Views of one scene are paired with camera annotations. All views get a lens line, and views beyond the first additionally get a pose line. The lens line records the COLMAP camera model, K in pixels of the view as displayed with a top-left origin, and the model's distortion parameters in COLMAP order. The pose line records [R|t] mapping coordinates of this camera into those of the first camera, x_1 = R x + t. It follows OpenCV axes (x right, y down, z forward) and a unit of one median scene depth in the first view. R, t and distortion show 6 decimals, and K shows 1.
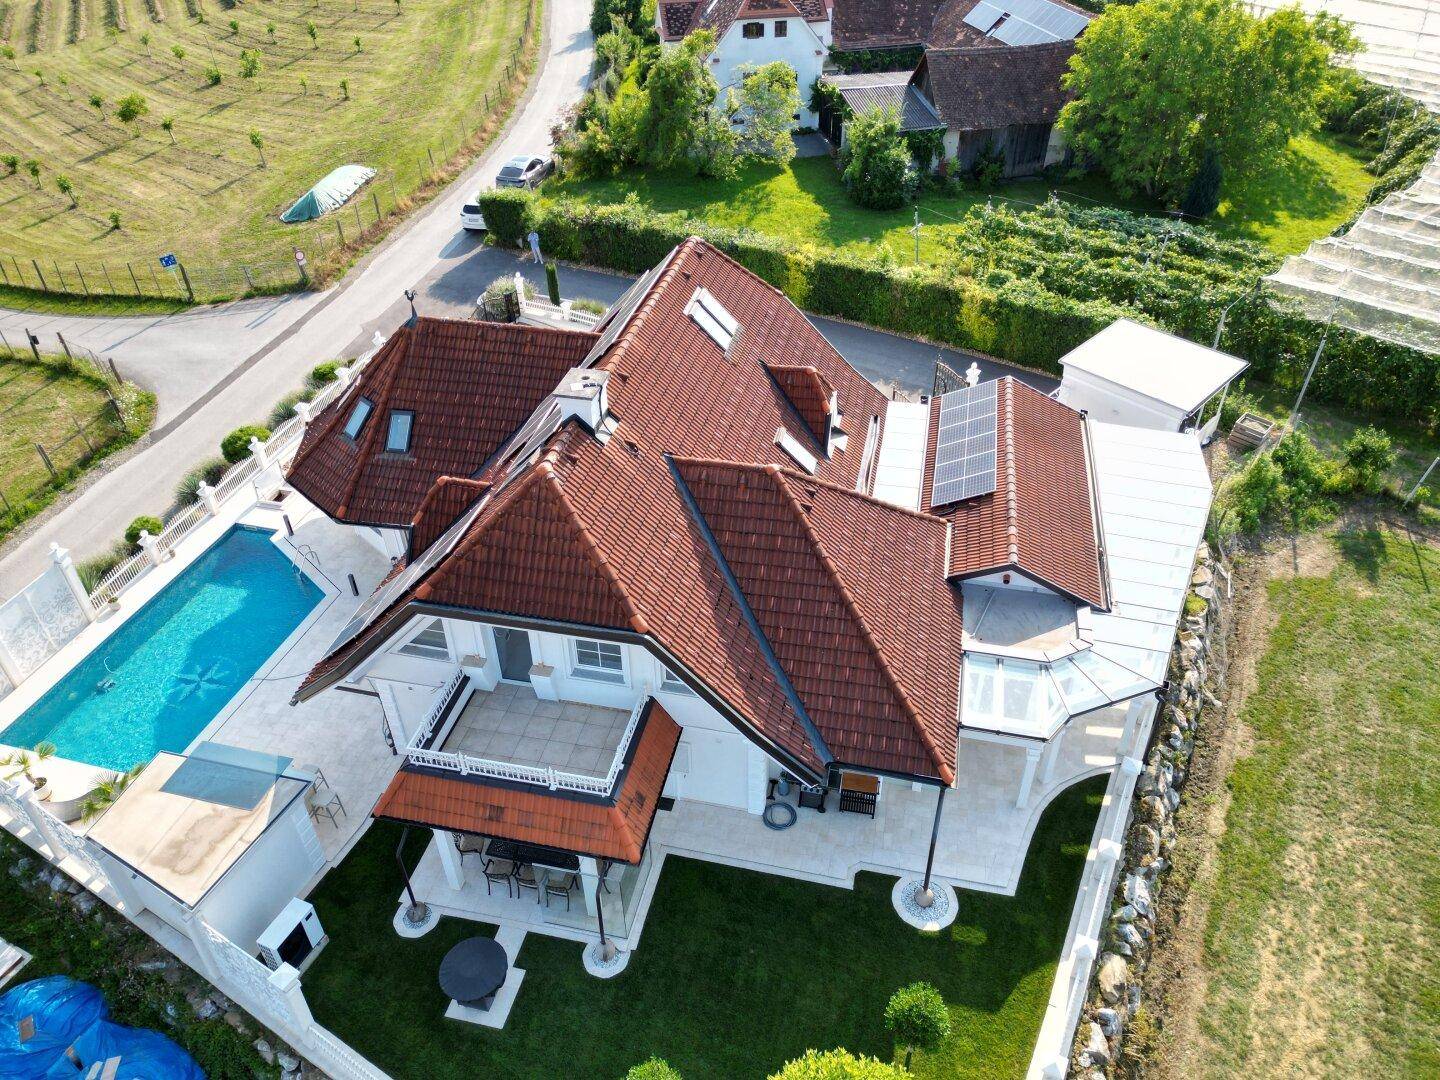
lens RADIAL K [[959.7, 0, 718.9], [0, 959.7, 538.8], [0, 0, 1]] dist [0.030048, 0.000223]
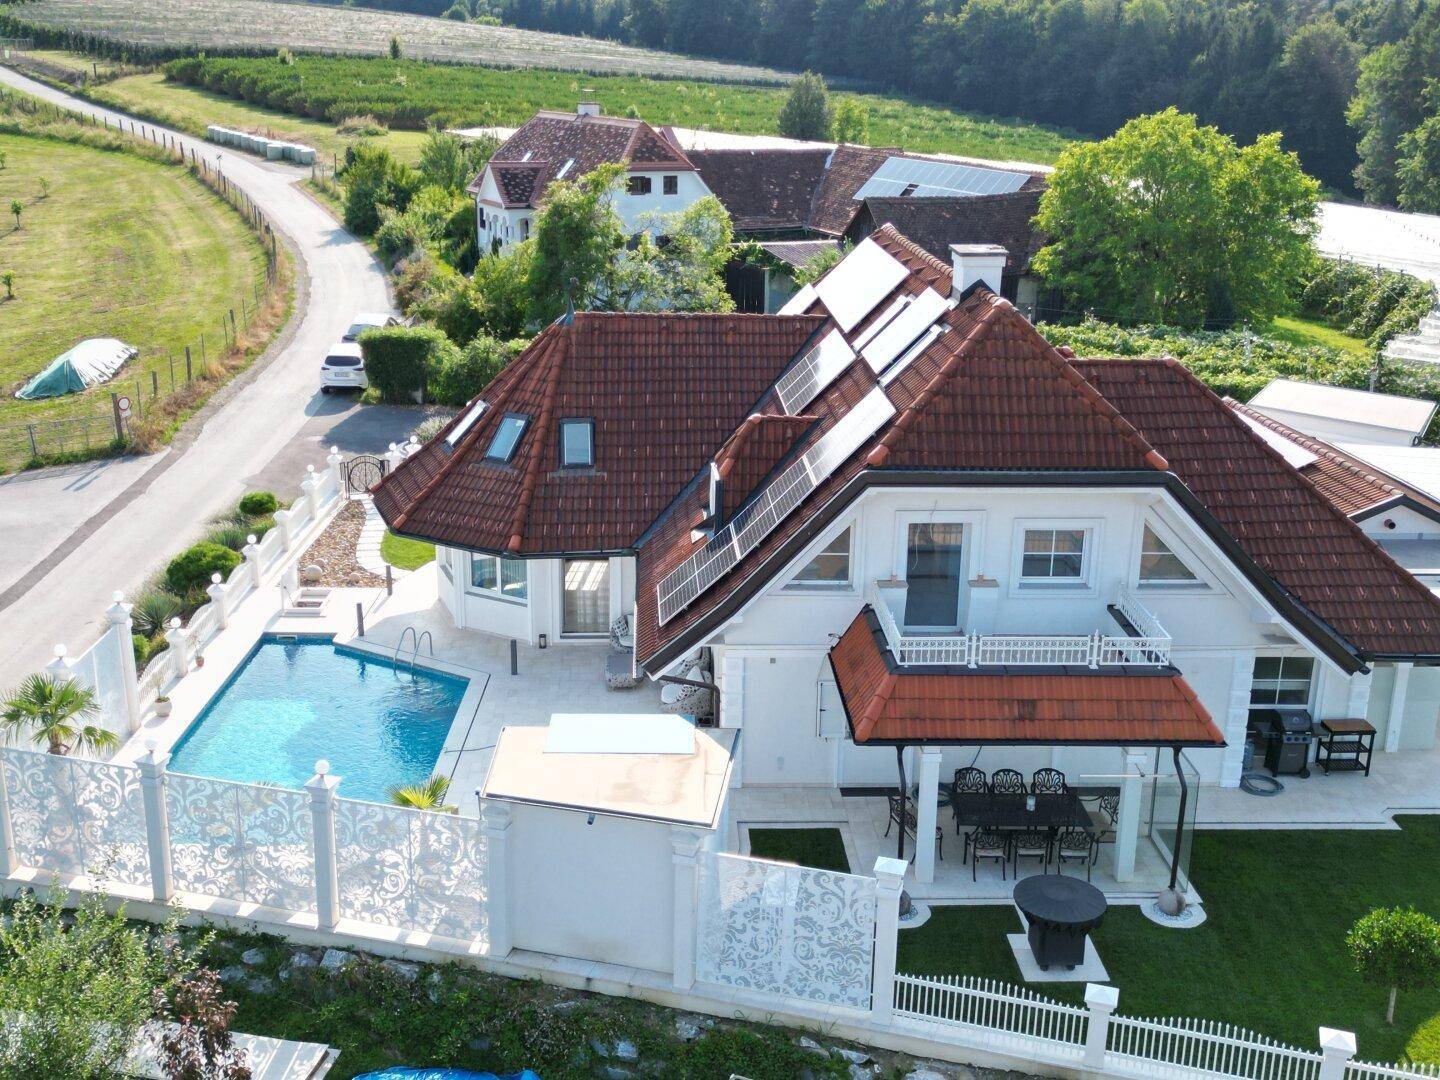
lens RADIAL K [[1477.1, 0, 720.4], [0, 1477.1, 538.5], [0, 0, 1]] dist [0.037368, 0.000000]
pose [[0.966341, -0.049794, 0.252402, -0.319947], [0.132775, 0.936861, -0.323516, 0.213585], [-0.220356, 0.346139, 0.911938, -0.029551]]
